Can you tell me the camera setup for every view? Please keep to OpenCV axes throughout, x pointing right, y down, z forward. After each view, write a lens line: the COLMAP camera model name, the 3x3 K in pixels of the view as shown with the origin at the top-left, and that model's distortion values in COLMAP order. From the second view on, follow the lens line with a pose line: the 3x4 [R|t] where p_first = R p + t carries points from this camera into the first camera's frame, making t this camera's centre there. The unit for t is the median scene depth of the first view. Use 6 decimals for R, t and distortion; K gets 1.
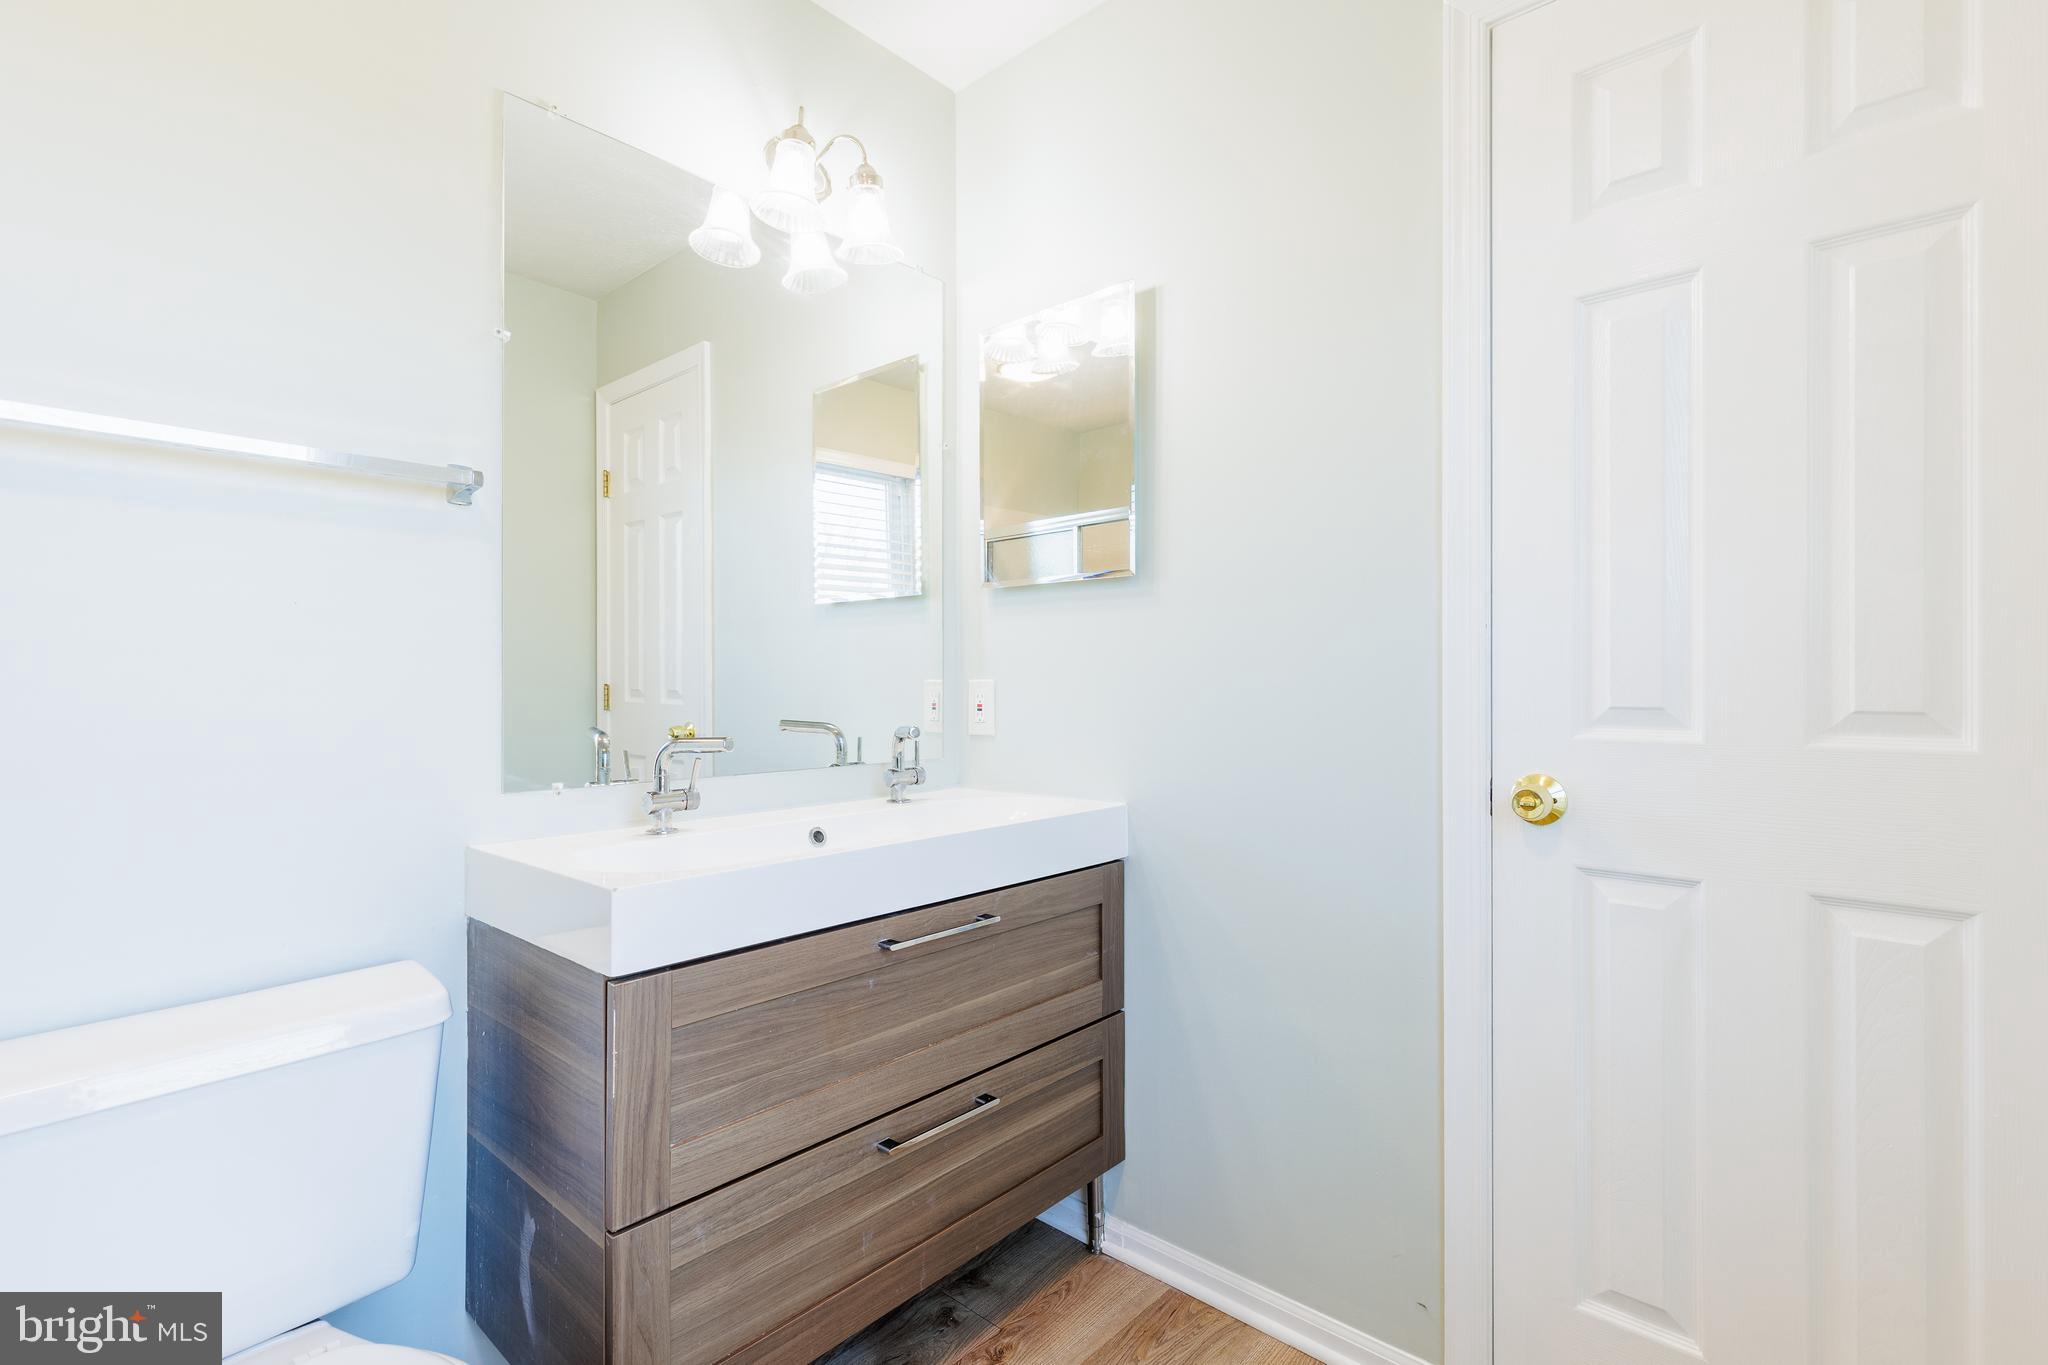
lens RADIAL K [[940.1, 0, 1017.7], [0, 940.1, 685.6], [0, 0, 1]] dist [0.006078, -0.001267]
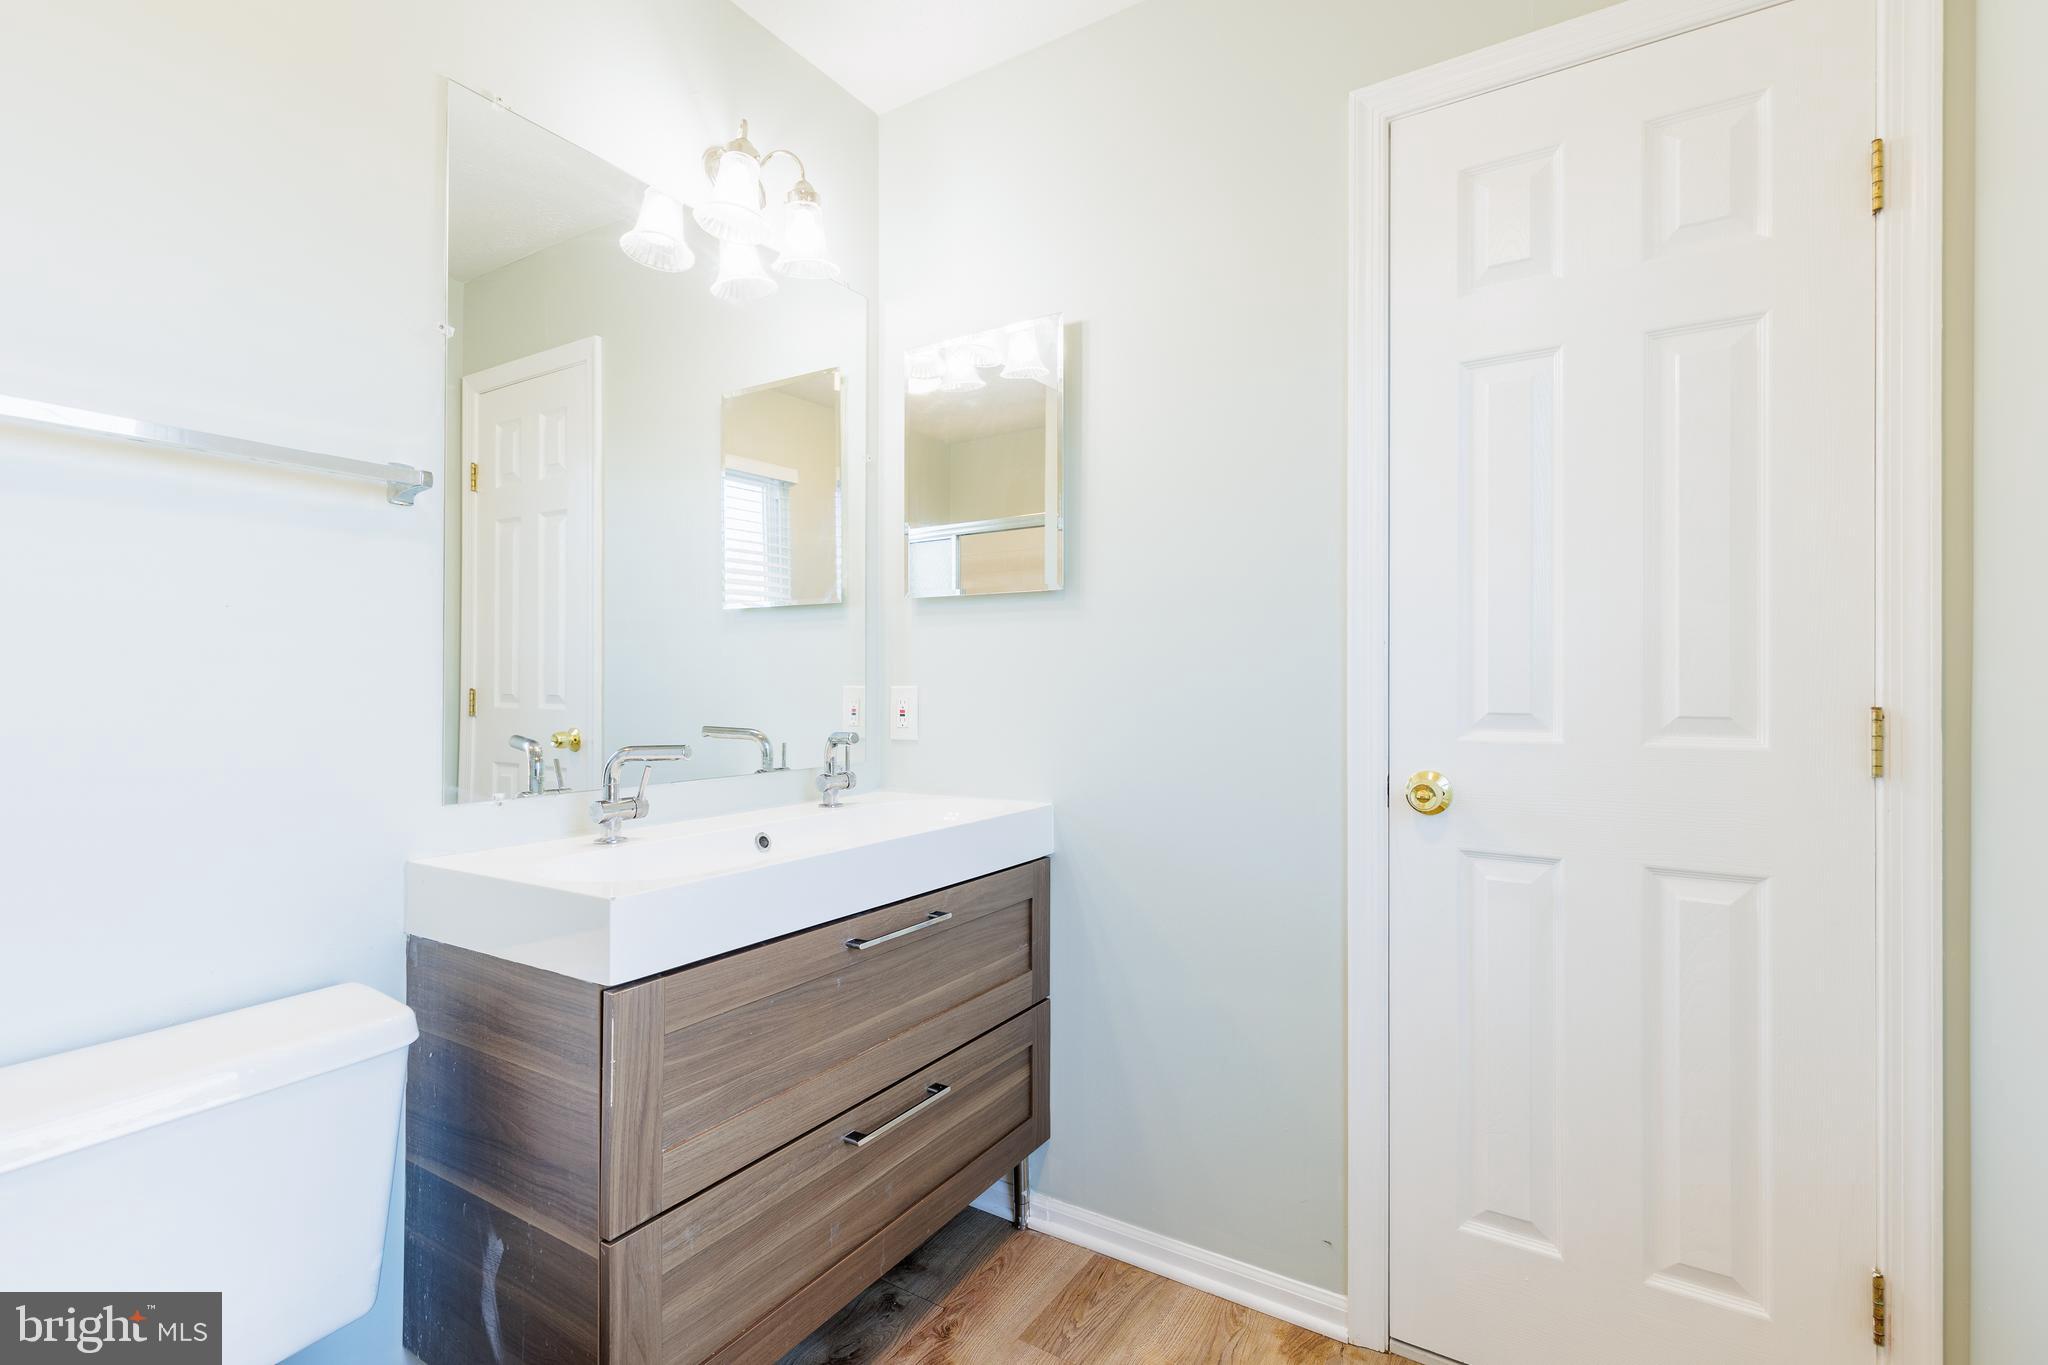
lens RADIAL K [[940.1, 0, 992.1], [0, 940.1, 684.5], [0, 0, 1]] dist [0.006078, -0.001267]
pose [[0.985639, 0.001720, 0.168859, -0.157235], [-0.001367, 0.999997, -0.002206, -0.007866], [-0.168863, 0.001944, 0.985638, -0.045659]]
